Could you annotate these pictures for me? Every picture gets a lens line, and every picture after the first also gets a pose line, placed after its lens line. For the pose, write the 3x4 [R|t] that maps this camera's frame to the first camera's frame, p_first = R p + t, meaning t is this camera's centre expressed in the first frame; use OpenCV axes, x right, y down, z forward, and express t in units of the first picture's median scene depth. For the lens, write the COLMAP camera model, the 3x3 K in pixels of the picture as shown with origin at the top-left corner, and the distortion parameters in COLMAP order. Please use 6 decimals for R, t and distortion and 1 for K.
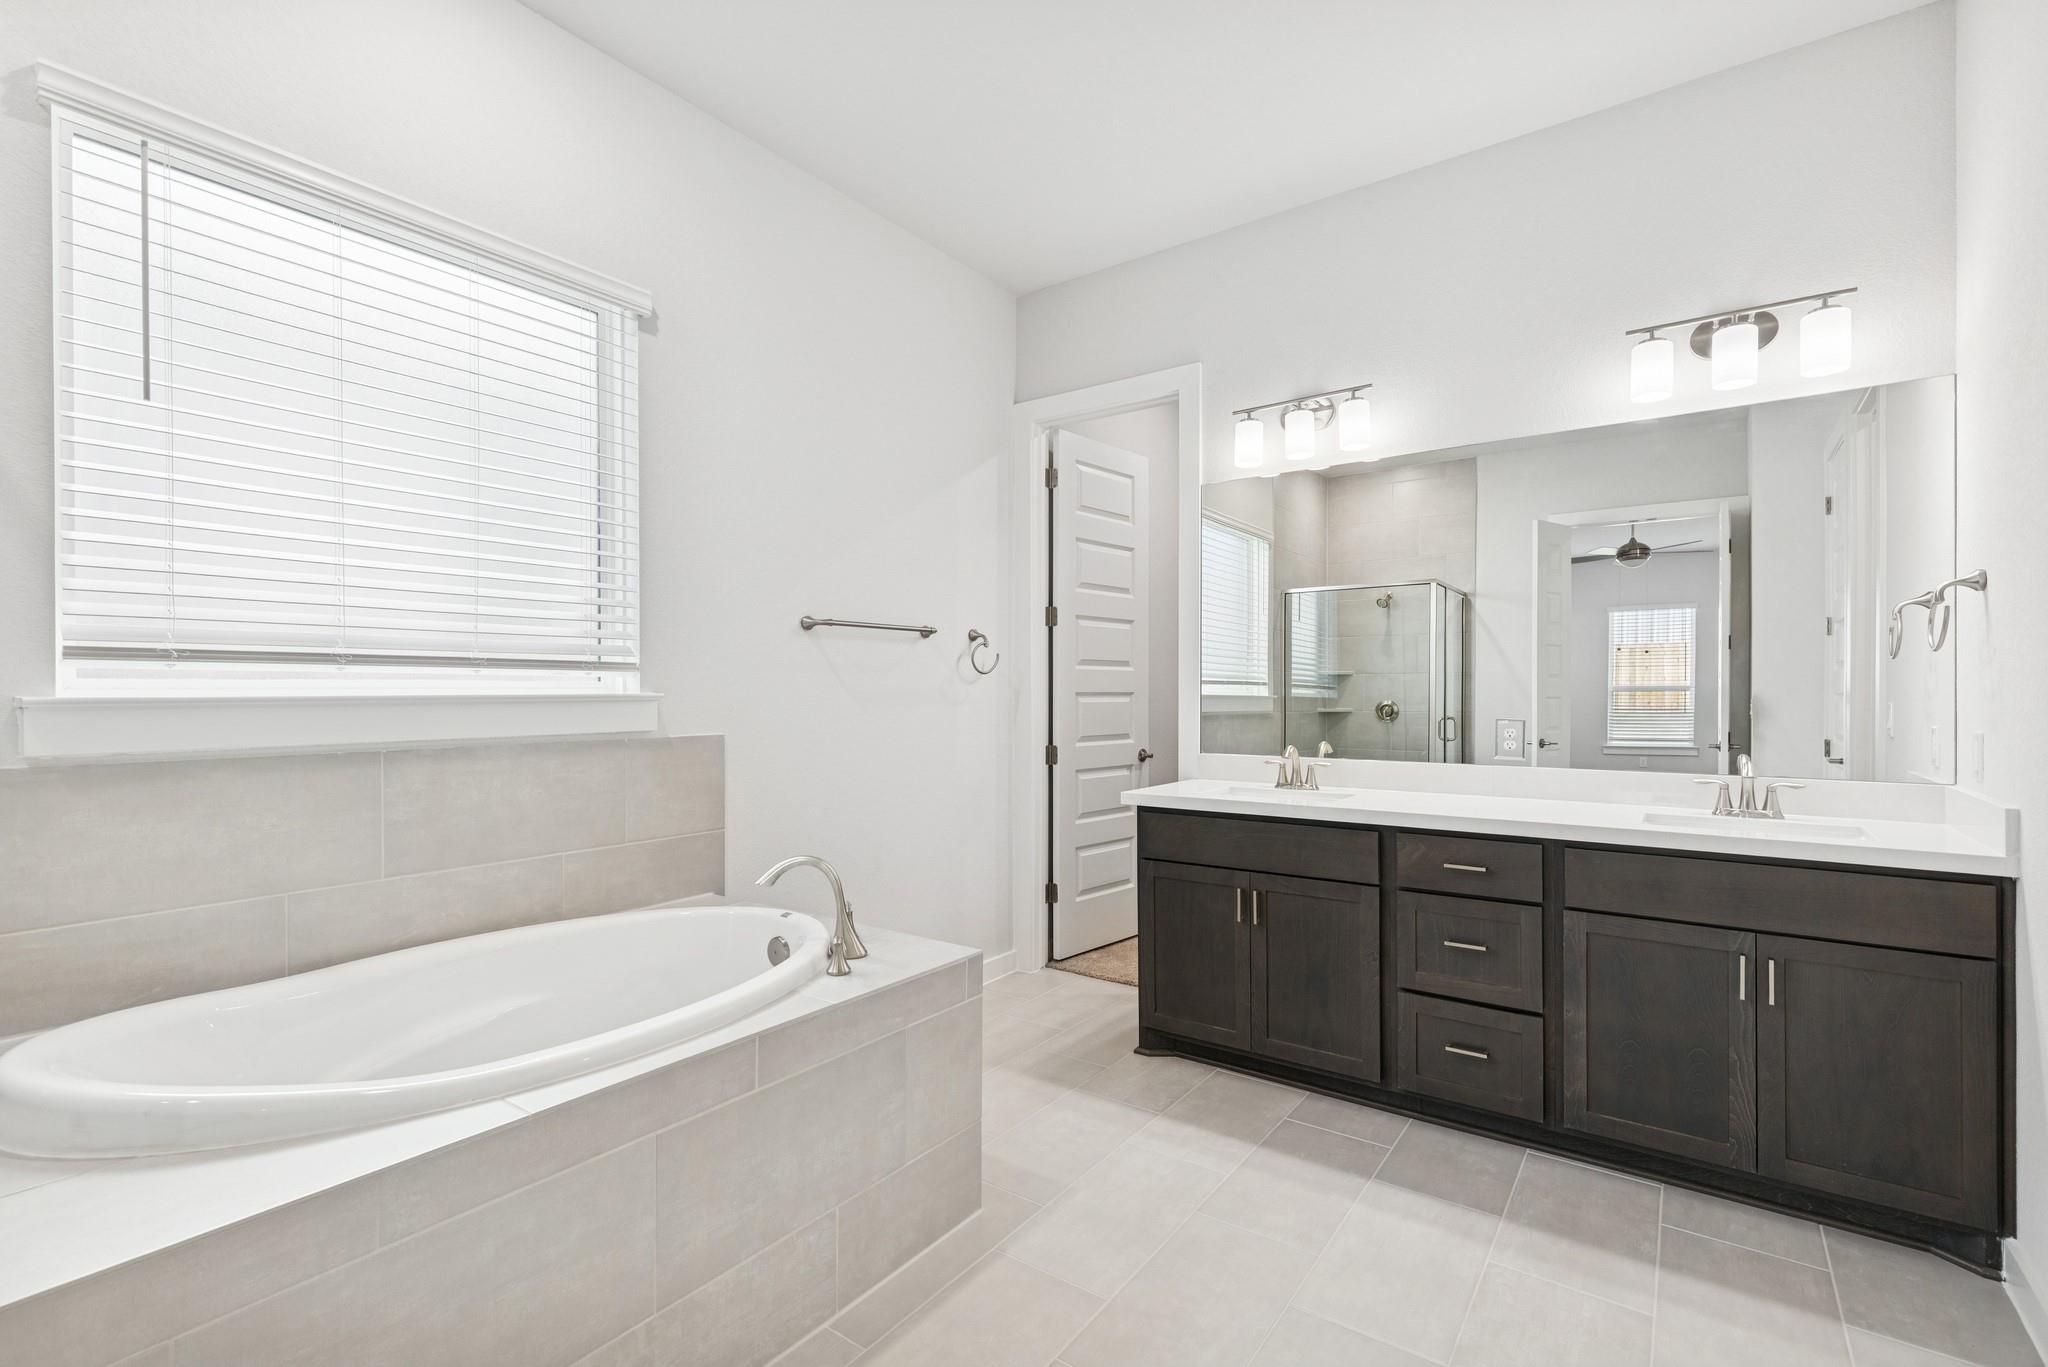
lens RADIAL K [[921.2, 0, 1036.0], [0, 921.2, 684.9], [0, 0, 1]] dist [0.007232, -0.000995]
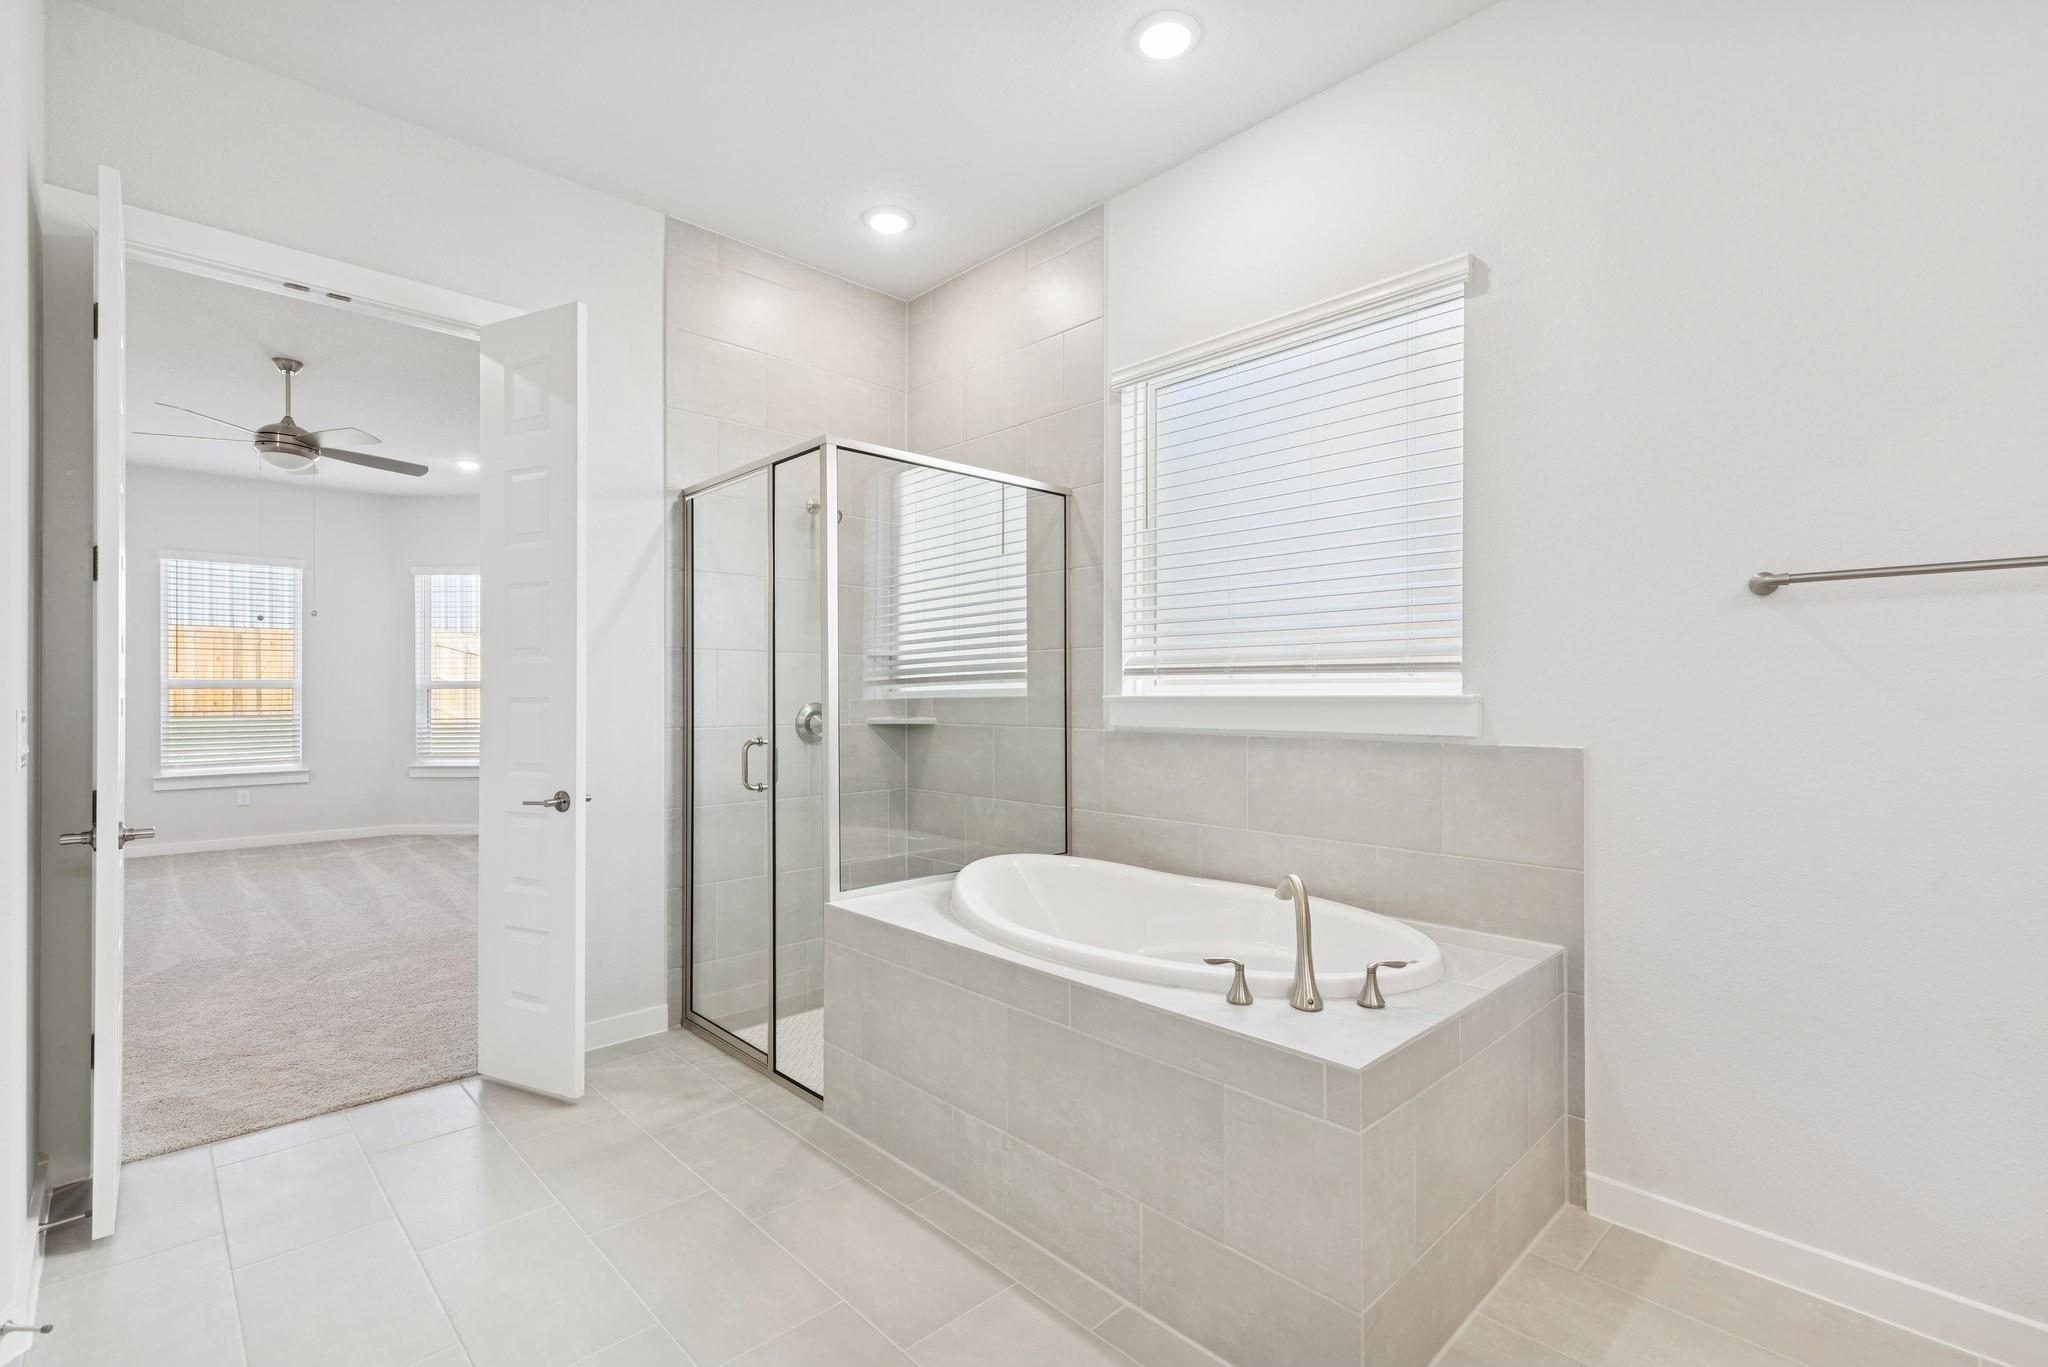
lens RADIAL K [[921.2, 0, 1018.6], [0, 921.2, 689.4], [0, 0, 1]] dist [0.007232, -0.000995]
pose [[-0.191931, -0.004892, -0.981396, 0.622758], [0.006278, 0.999961, -0.006212, 0.007434], [0.981388, -0.007353, -0.191893, 0.828571]]
